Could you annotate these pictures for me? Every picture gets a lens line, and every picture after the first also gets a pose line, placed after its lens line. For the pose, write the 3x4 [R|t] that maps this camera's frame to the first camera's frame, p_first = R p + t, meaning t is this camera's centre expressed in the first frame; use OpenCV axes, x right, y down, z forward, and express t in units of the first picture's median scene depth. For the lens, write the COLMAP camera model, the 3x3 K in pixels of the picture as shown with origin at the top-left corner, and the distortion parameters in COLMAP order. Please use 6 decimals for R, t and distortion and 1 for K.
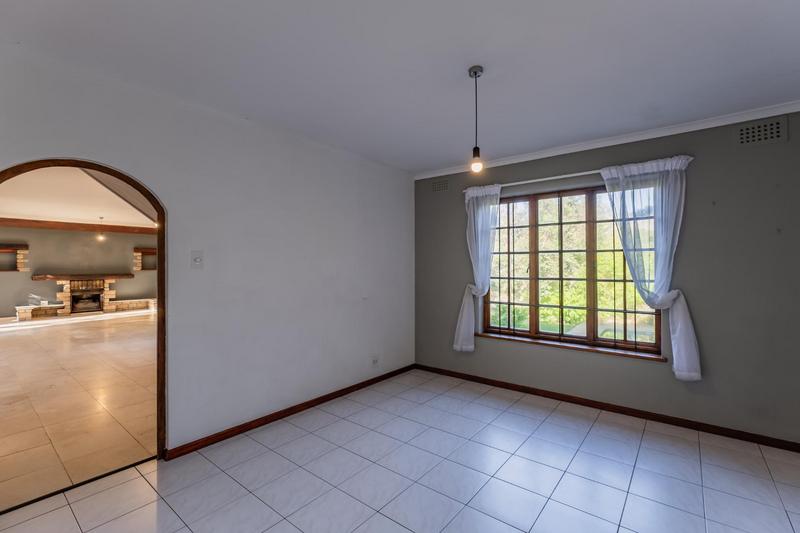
lens RADIAL K [[352.0, 0, 400.6], [0, 352.0, 265.7], [0, 0, 1]] dist [-0.008239, 0.000695]
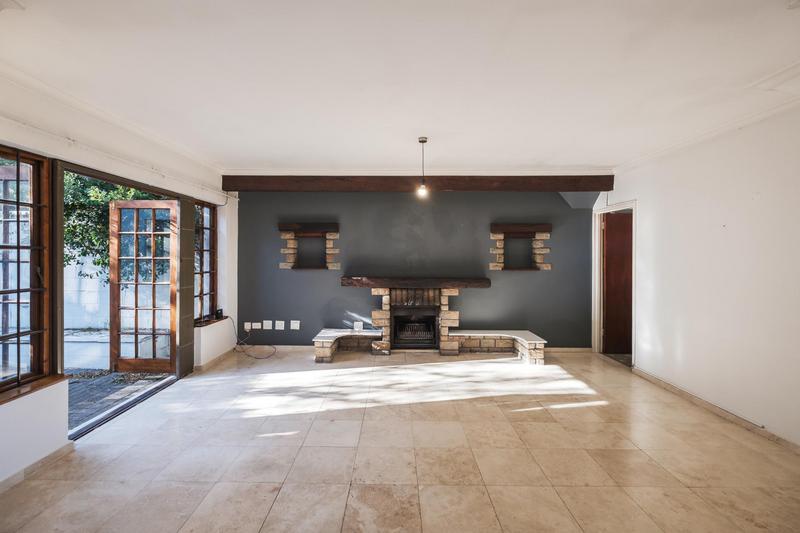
lens RADIAL K [[352.0, 0, 396.1], [0, 352.0, 256.5], [0, 0, 1]] dist [-0.008239, 0.000695]
pose [[0.624918, 0.007005, -0.780659, -0.516467], [-0.005510, 0.999974, 0.004562, -0.008194], [0.780671, 0.001450, 0.624941, 0.662988]]
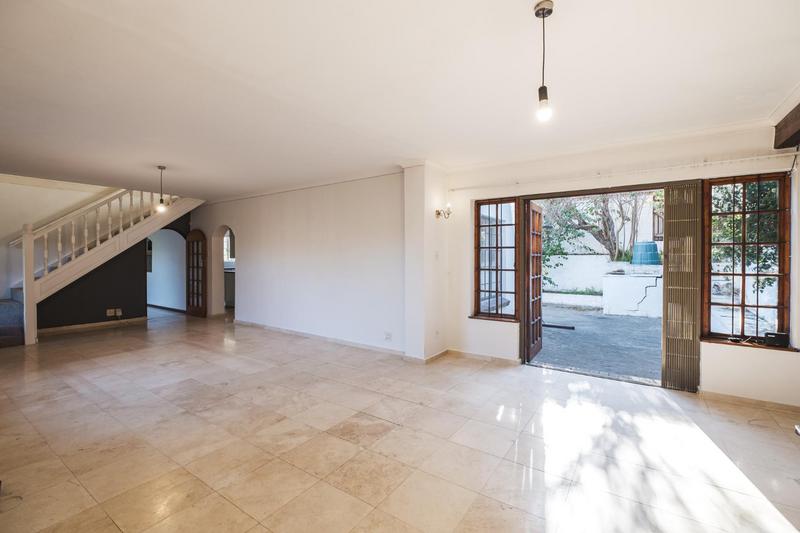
lens RADIAL K [[352.0, 0, 403.5], [0, 352.0, 261.1], [0, 0, 1]] dist [-0.008239, 0.000695]
pose [[-0.996569, 0.004450, -0.082647, -0.654683], [0.003487, 0.999924, 0.011796, -0.001875], [0.082693, 0.011468, -0.996509, 0.988767]]
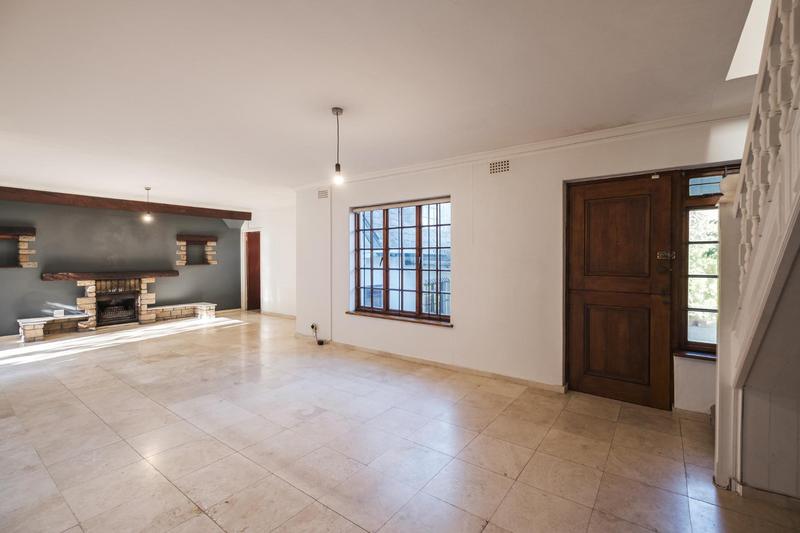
lens RADIAL K [[352.0, 0, 399.7], [0, 352.0, 262.6], [0, 0, 1]] dist [-0.008239, 0.000695]
pose [[0.999291, 0.002361, 0.037579, -0.357127], [-0.002913, 0.999889, 0.014629, -0.005086], [-0.037541, -0.014728, 0.999187, 0.273166]]
